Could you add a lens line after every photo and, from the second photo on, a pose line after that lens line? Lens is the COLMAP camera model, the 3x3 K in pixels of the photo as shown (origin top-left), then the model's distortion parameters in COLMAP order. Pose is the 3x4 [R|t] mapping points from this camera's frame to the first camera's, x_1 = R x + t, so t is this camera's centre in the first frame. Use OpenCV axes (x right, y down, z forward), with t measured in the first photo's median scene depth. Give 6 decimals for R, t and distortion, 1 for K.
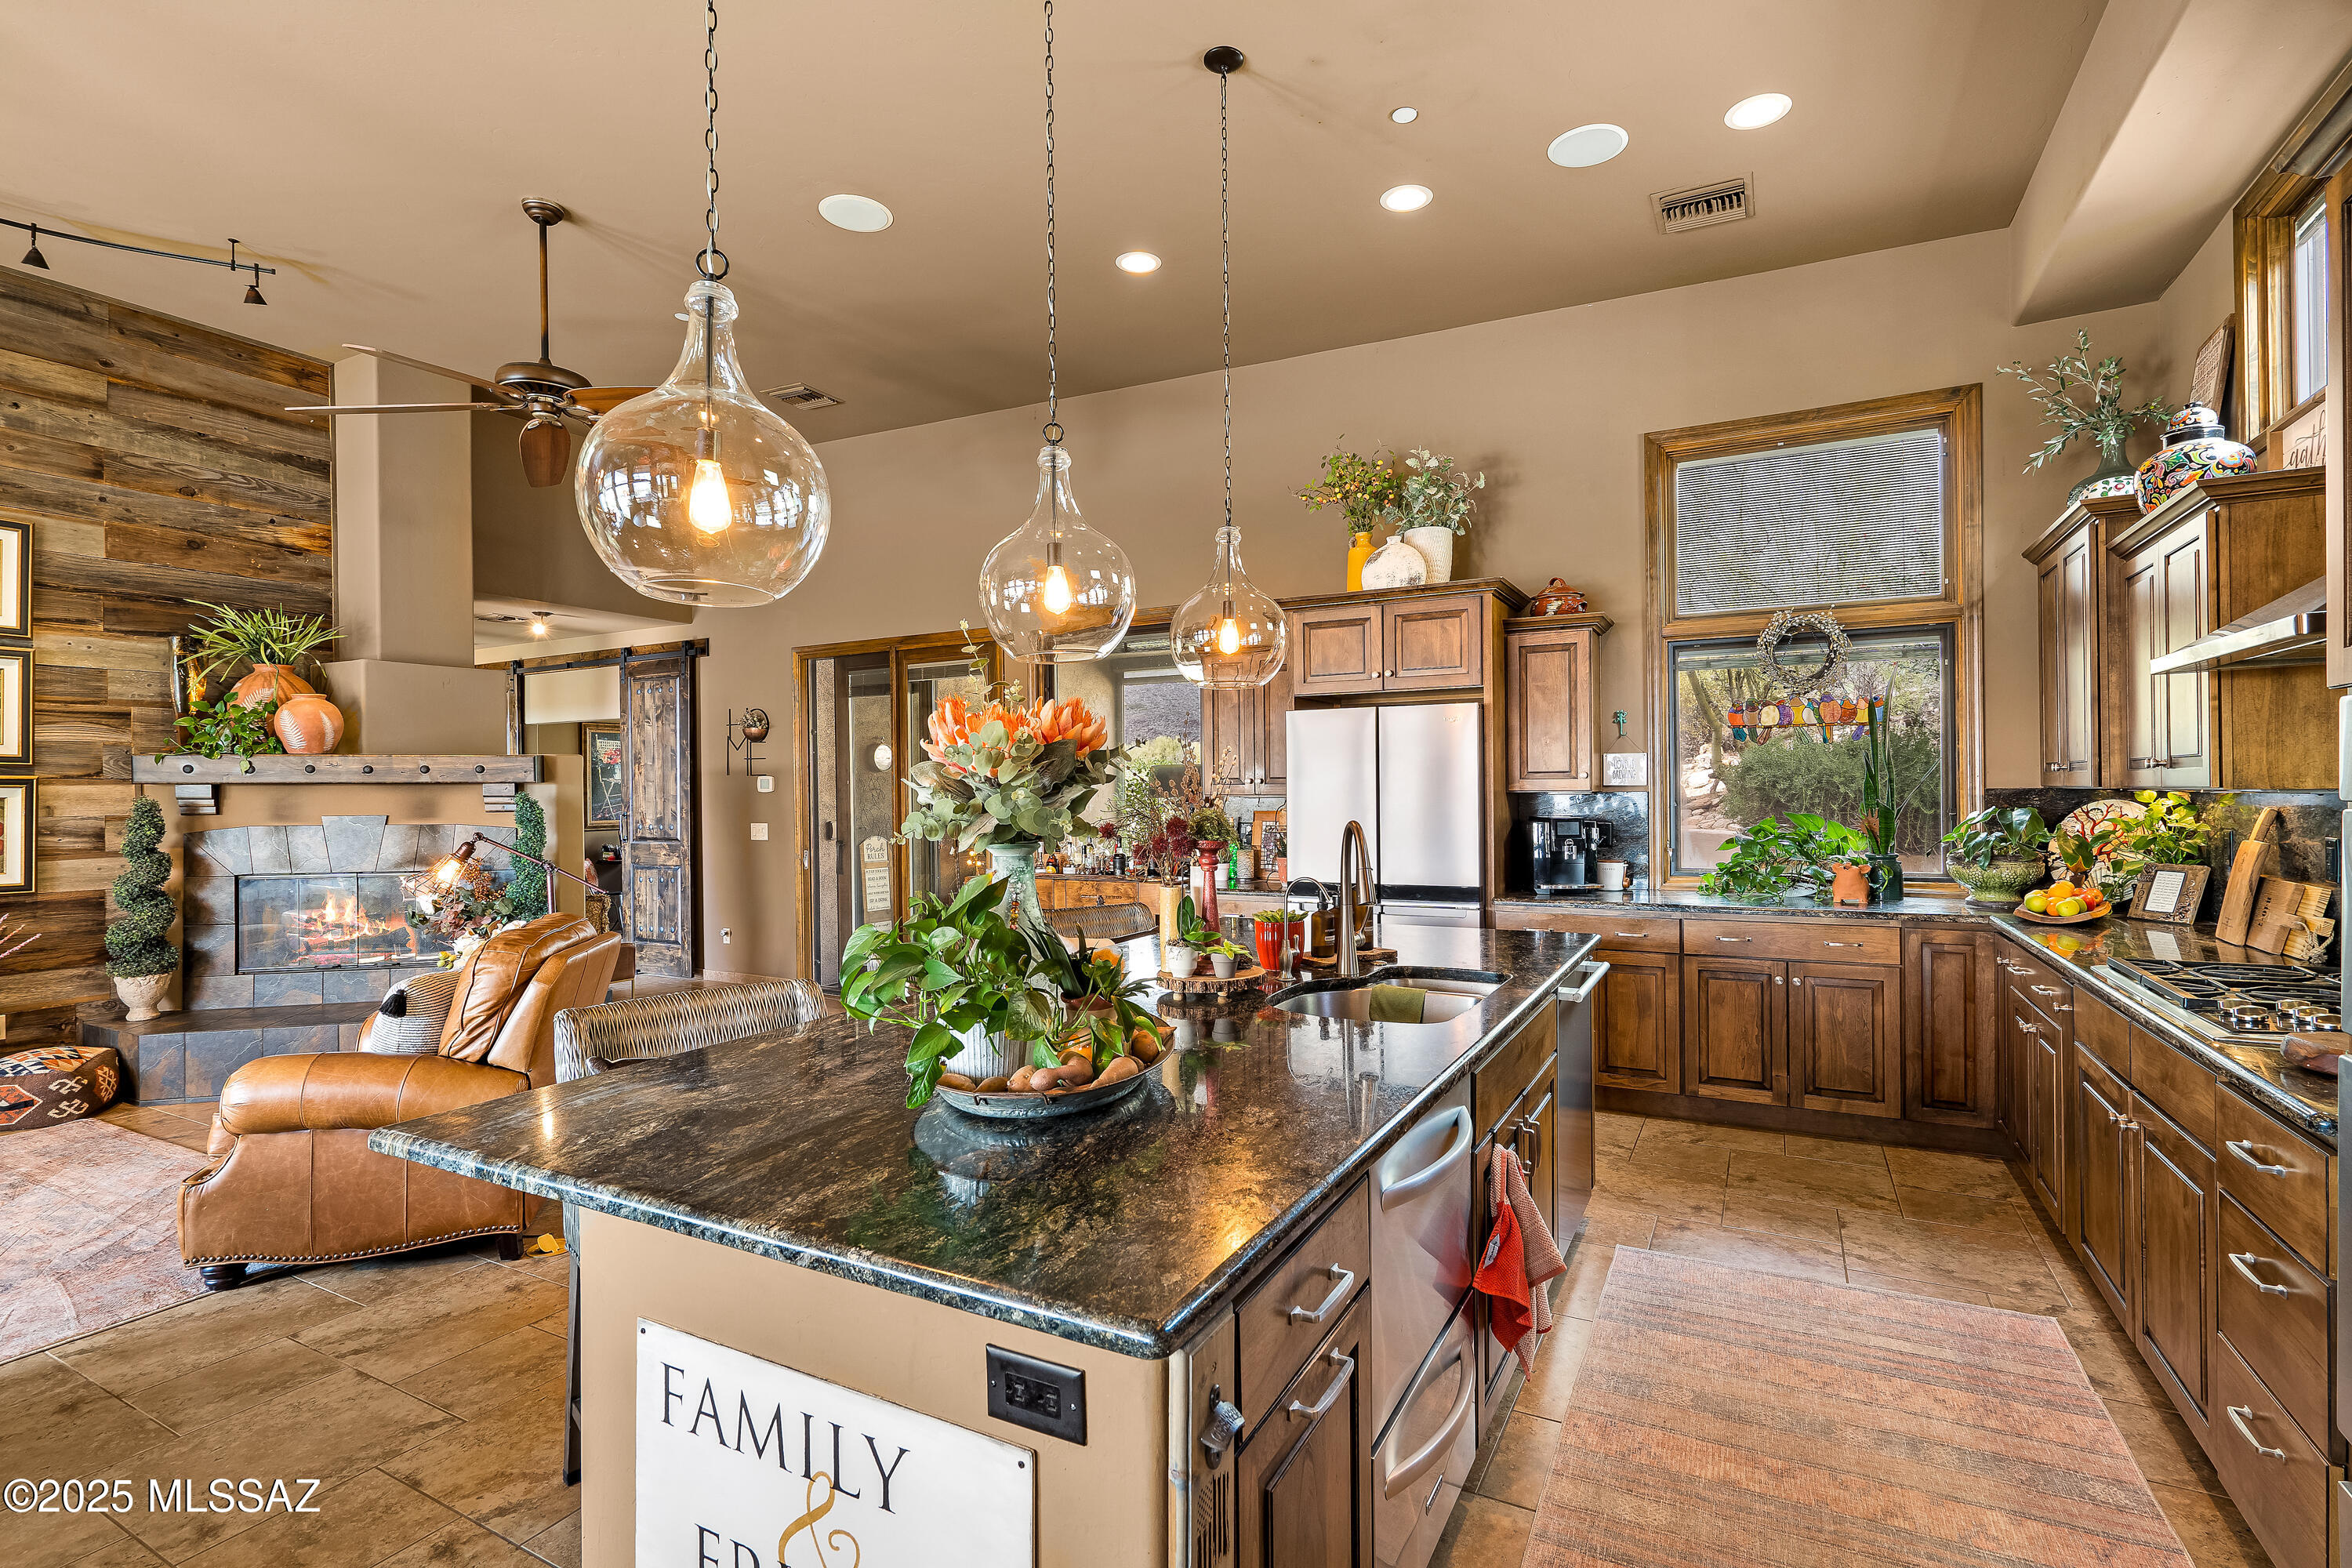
lens RADIAL K [[1099.2, 0, 1176.0], [0, 1099.2, 784.0], [0, 0, 1]] dist [-0.002958, 0.000892]
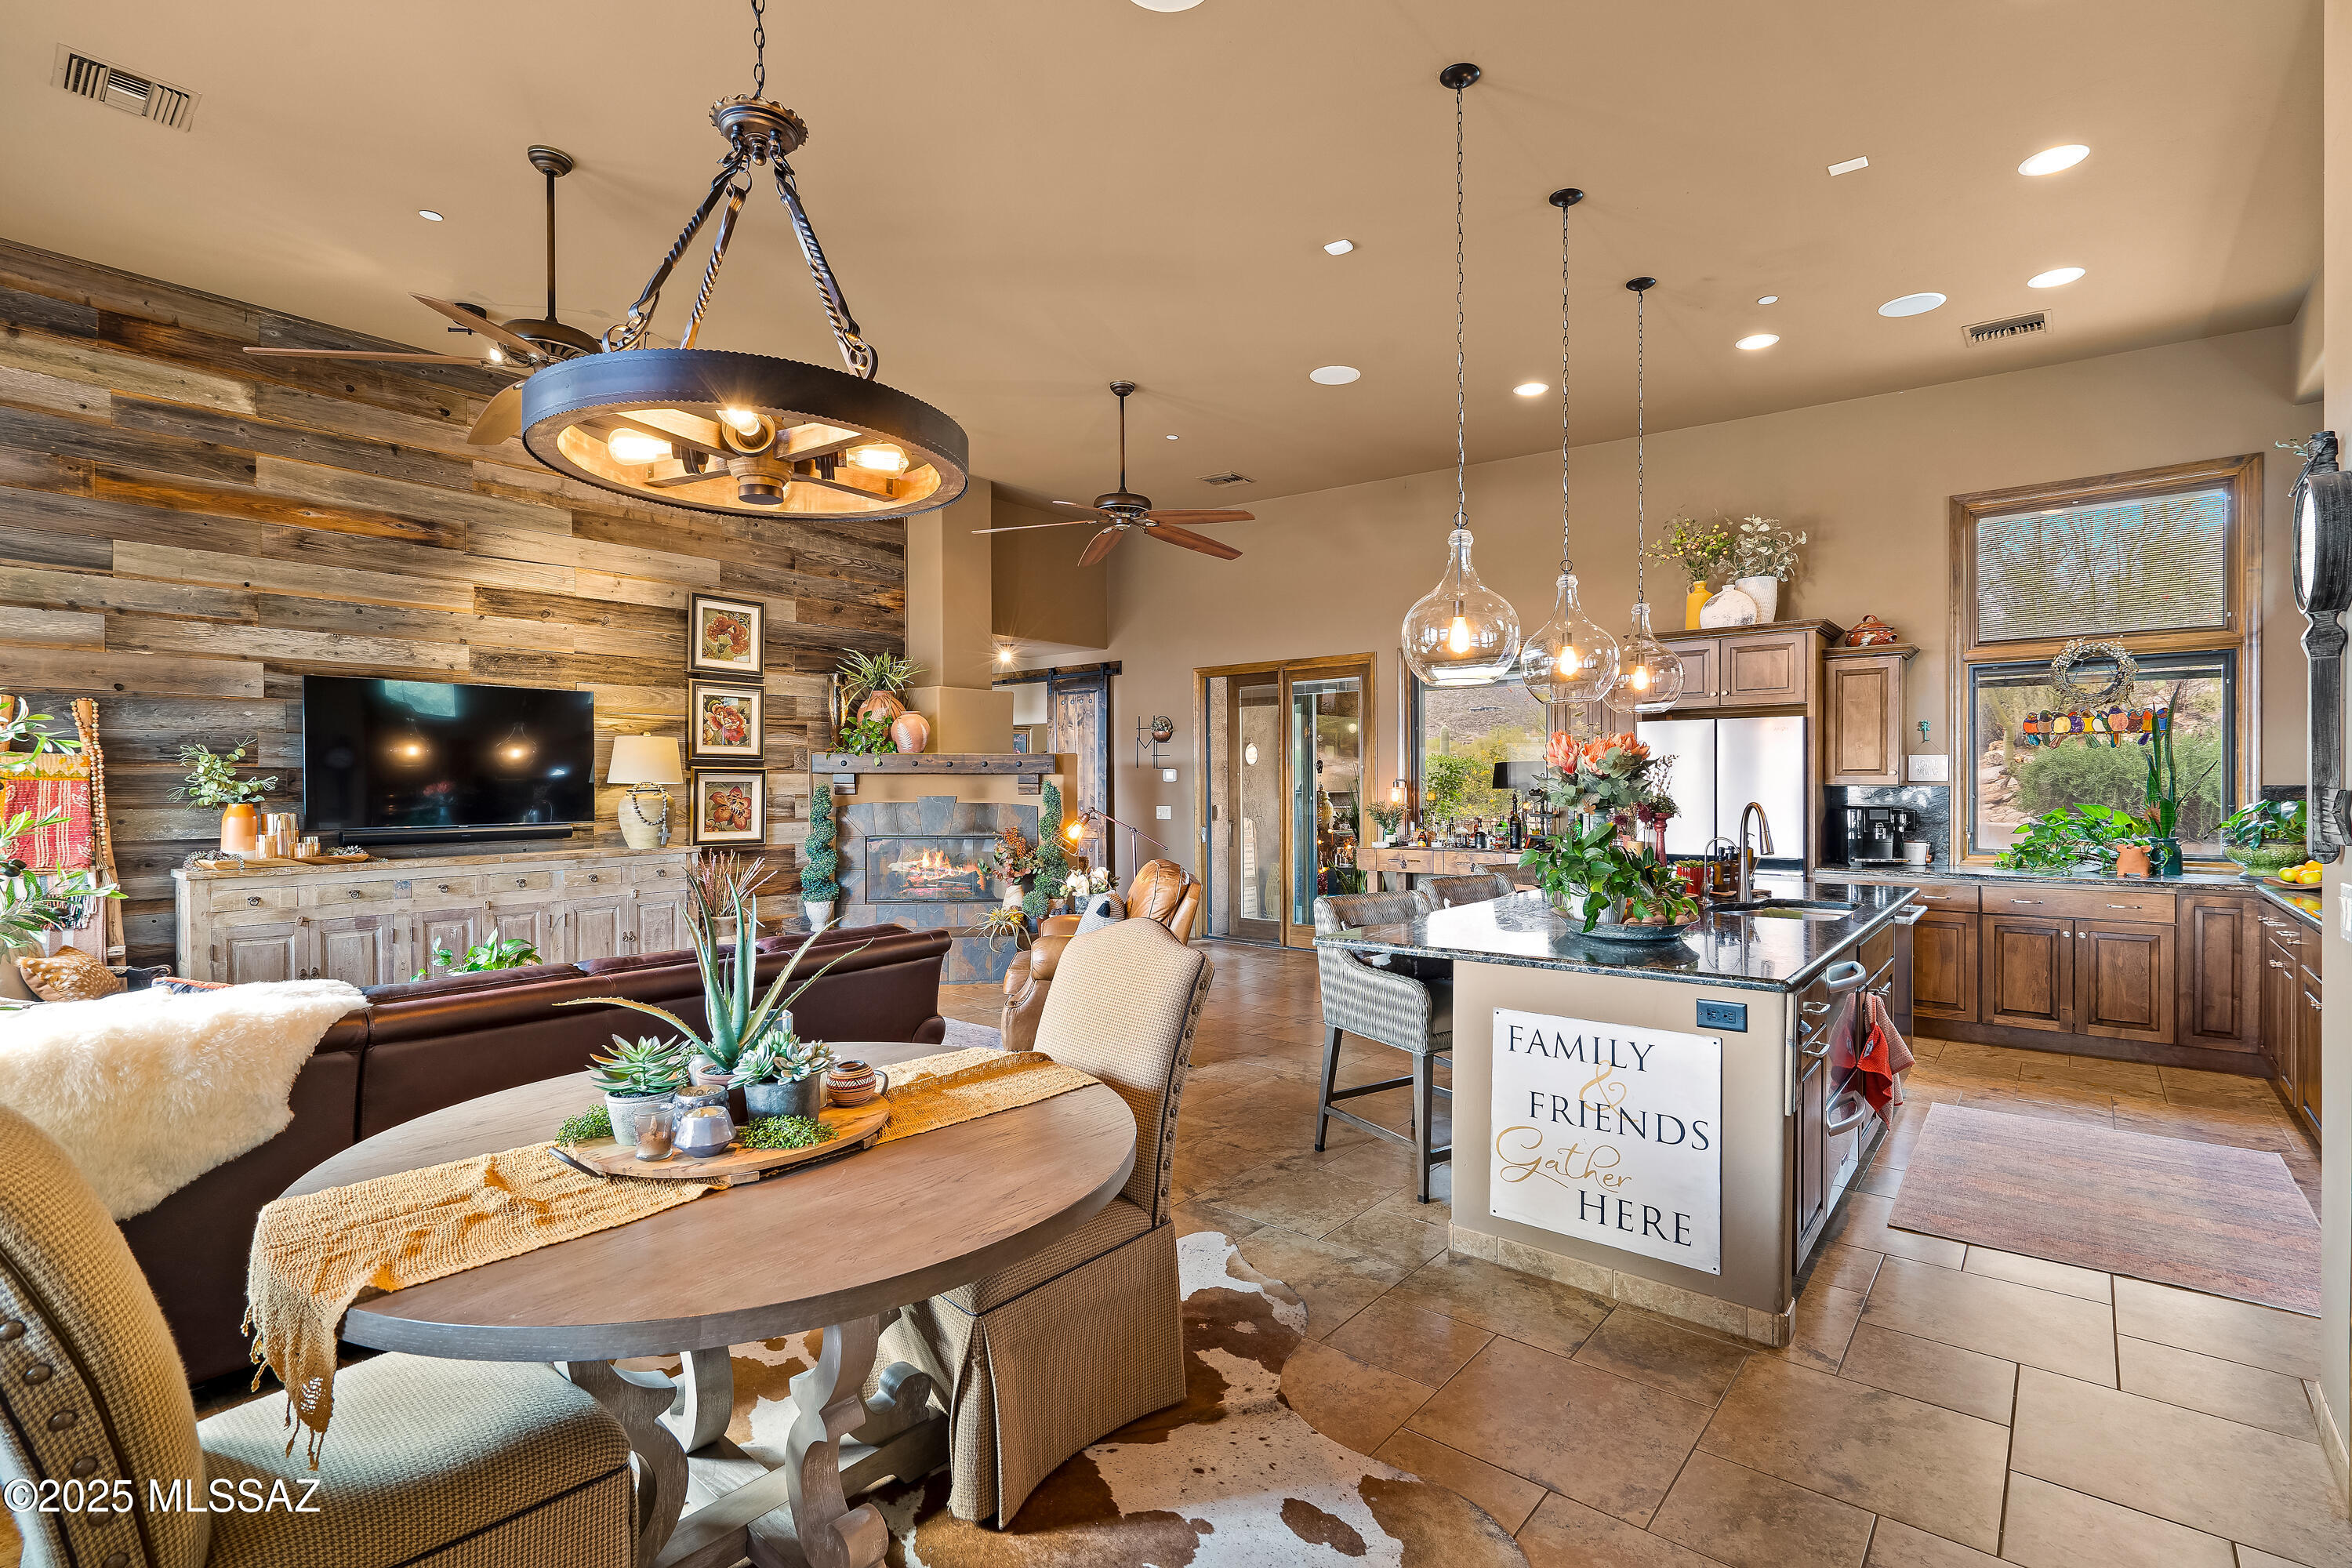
lens RADIAL K [[1085.1, 0, 1176.0], [0, 1085.1, 784.0], [0, 0, 1]] dist [-0.000412, 0.000905]
pose [[0.981167, 0.007259, -0.193027, -0.197155], [-0.005723, 0.999947, 0.008515, -0.000767], [0.193079, -0.007250, 0.981157, -0.383616]]
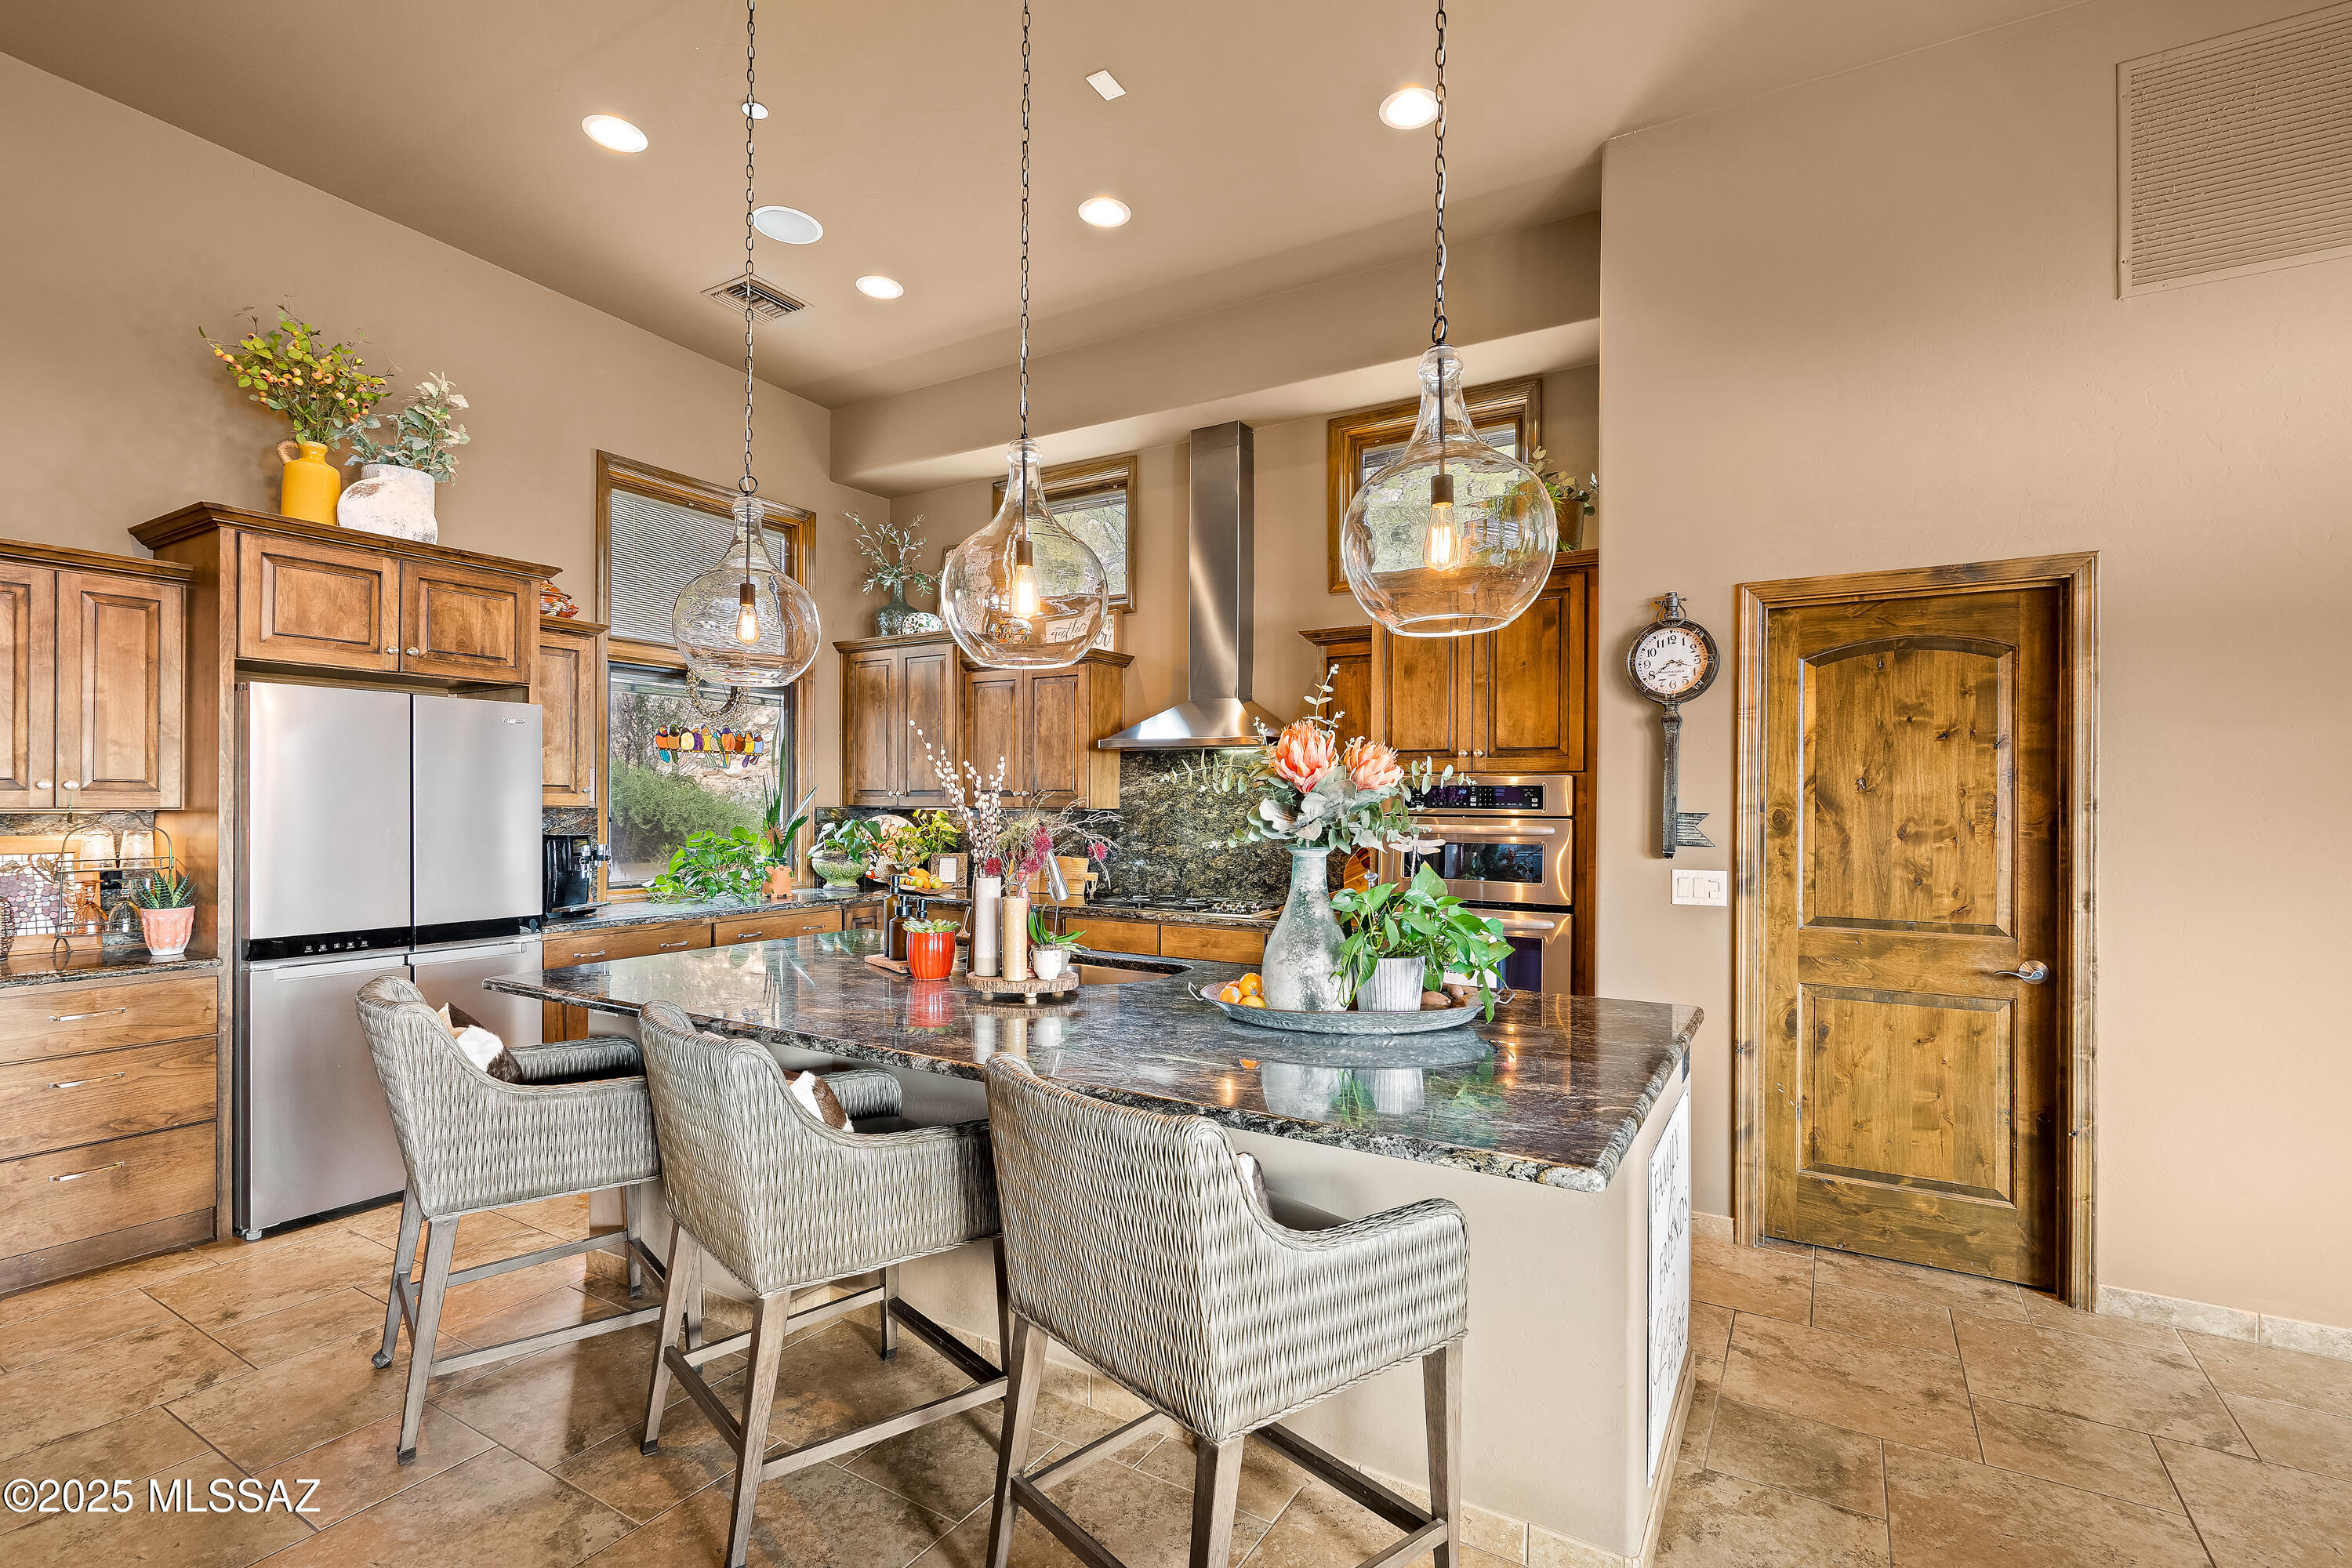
lens RADIAL K [[1103.4, 0, 1187.1], [0, 1103.4, 802.6], [0, 0, 1]] dist [-0.004165, 0.001999]
pose [[0.047237, 0.010906, 0.998824, -0.565291], [-0.013839, 0.999852, -0.010263, 0.005109], [-0.998788, -0.013338, 0.047381, 0.433689]]
